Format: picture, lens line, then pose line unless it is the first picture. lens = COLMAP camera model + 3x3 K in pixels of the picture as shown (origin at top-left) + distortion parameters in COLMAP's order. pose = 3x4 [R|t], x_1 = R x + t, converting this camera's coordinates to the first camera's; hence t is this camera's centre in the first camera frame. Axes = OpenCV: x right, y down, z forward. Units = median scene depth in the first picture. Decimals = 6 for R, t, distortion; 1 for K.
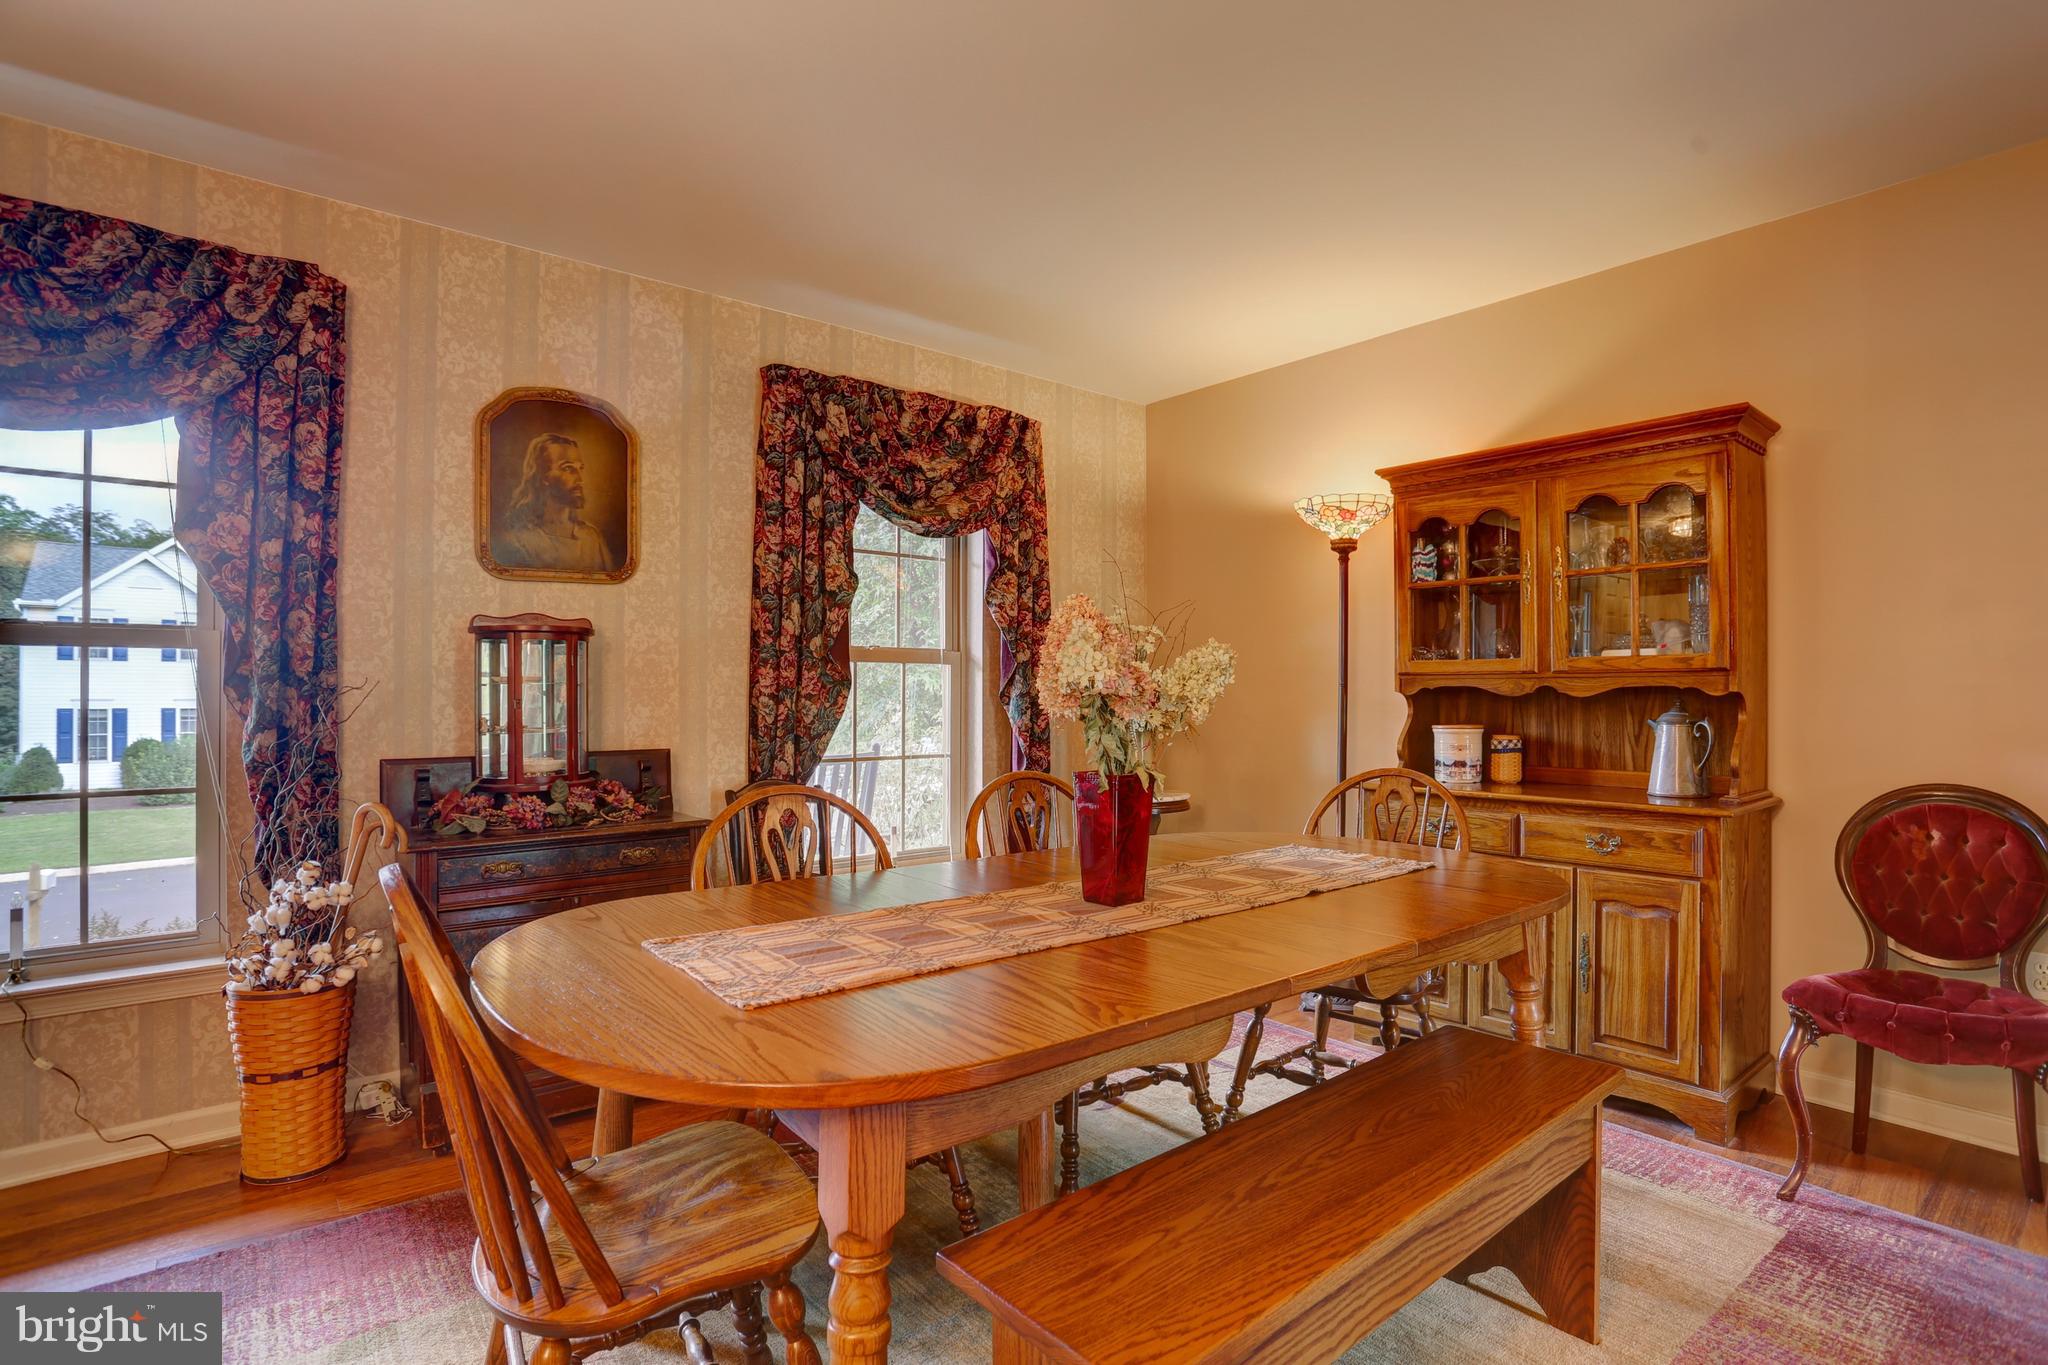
lens RADIAL K [[992.9, 0, 1024.0], [0, 992.9, 682.5], [0, 0, 1]] dist [-0.002115, -0.000503]
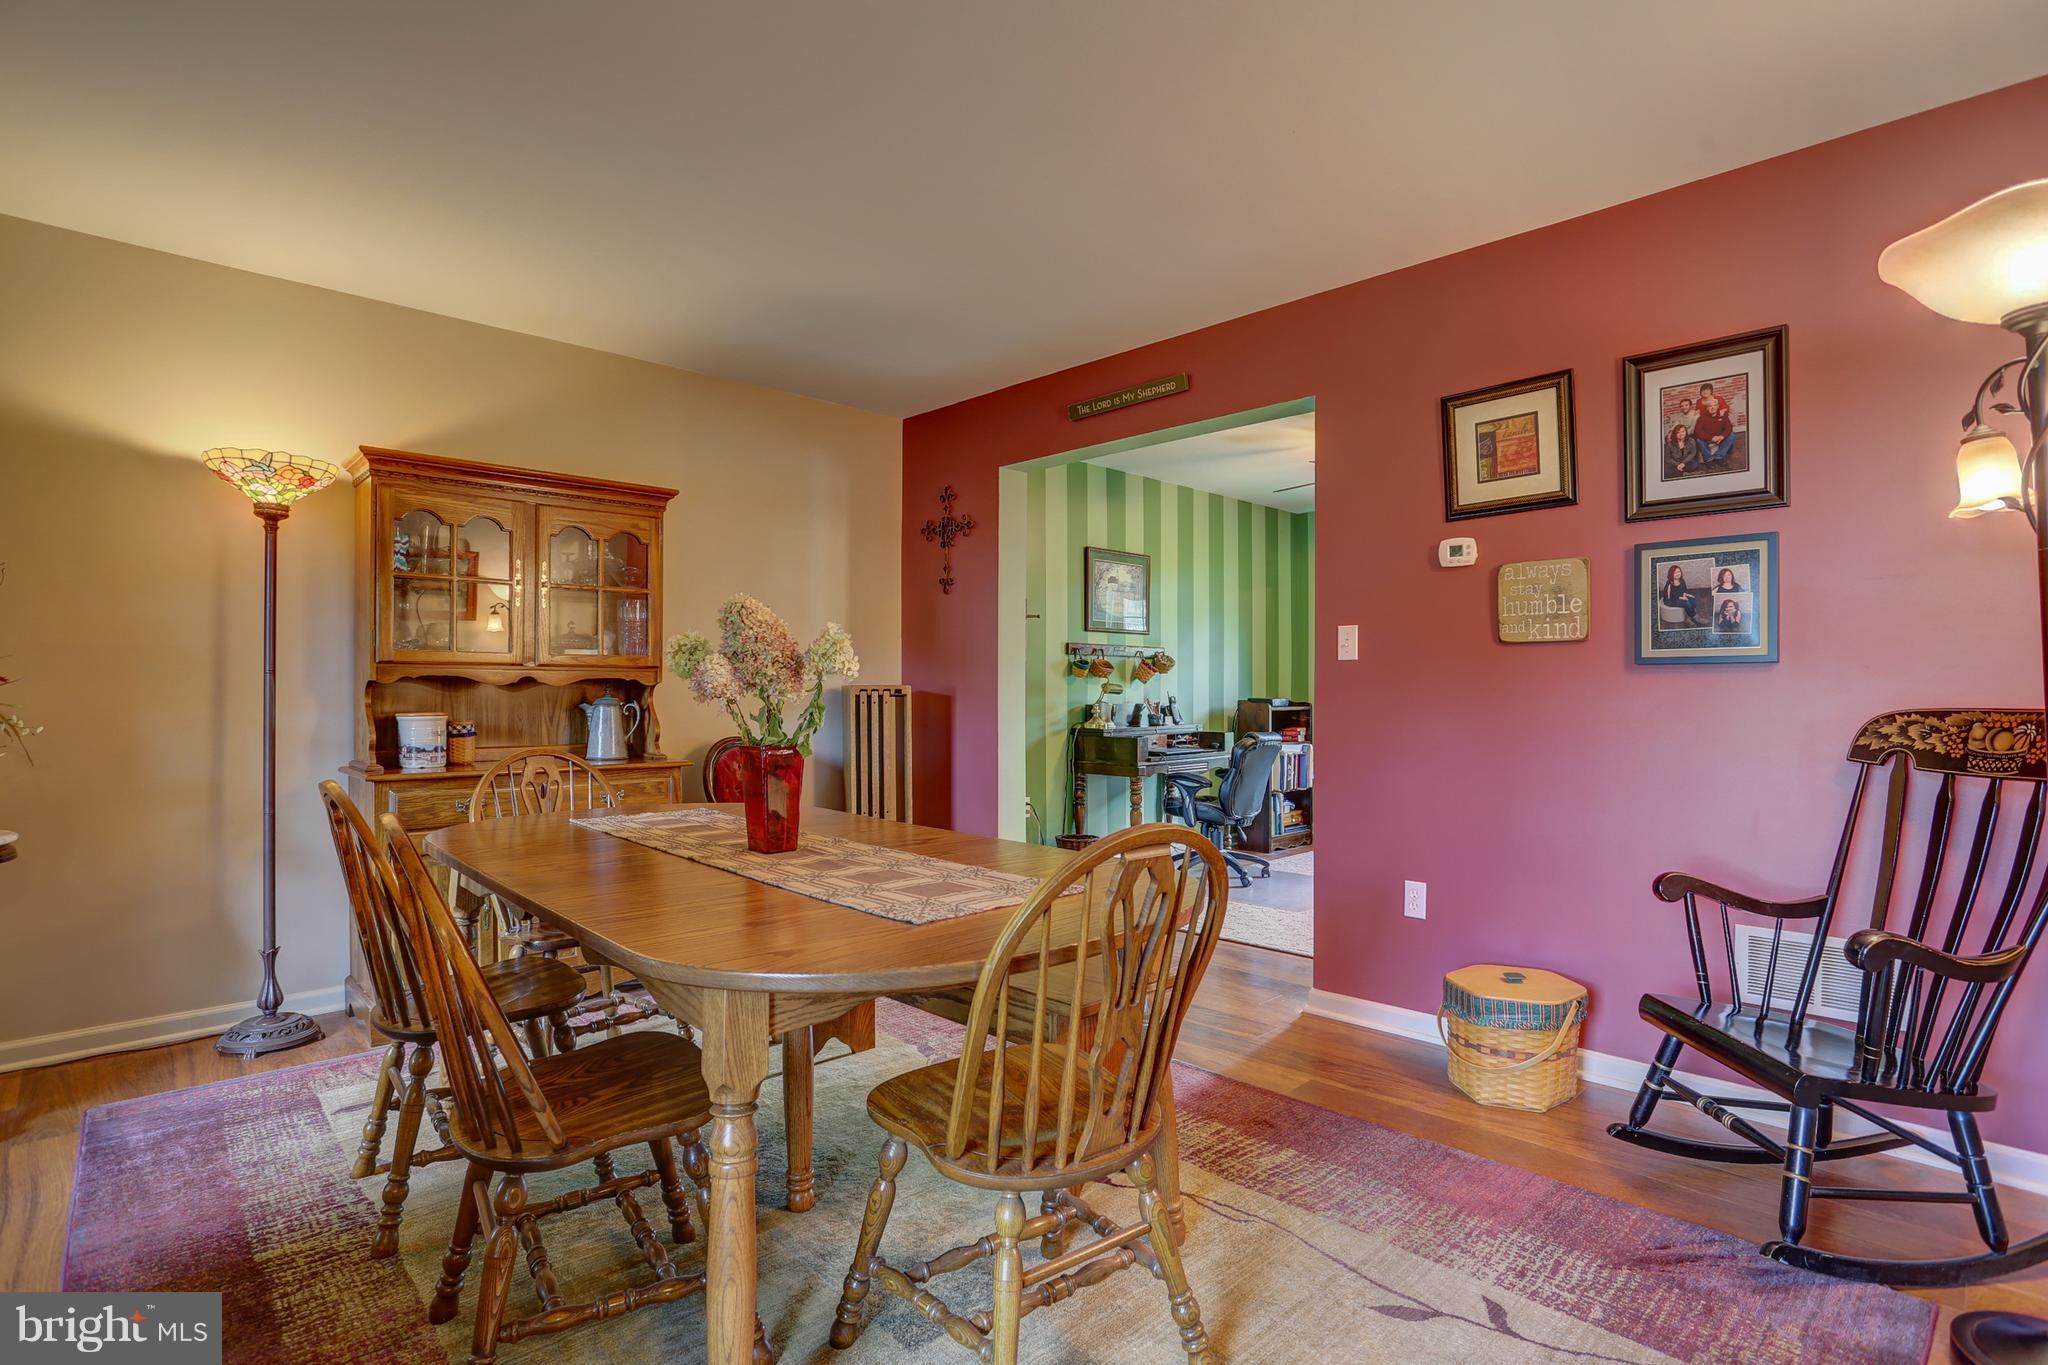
lens RADIAL K [[992.9, 0, 1024.0], [0, 992.9, 682.5], [0, 0, 1]] dist [-0.002115, -0.000503]
pose [[-0.043078, 0.004333, 0.999062, -0.673133], [-0.014359, 0.999885, -0.004955, 0.006944], [-0.998969, -0.014559, -0.043010, 0.448592]]
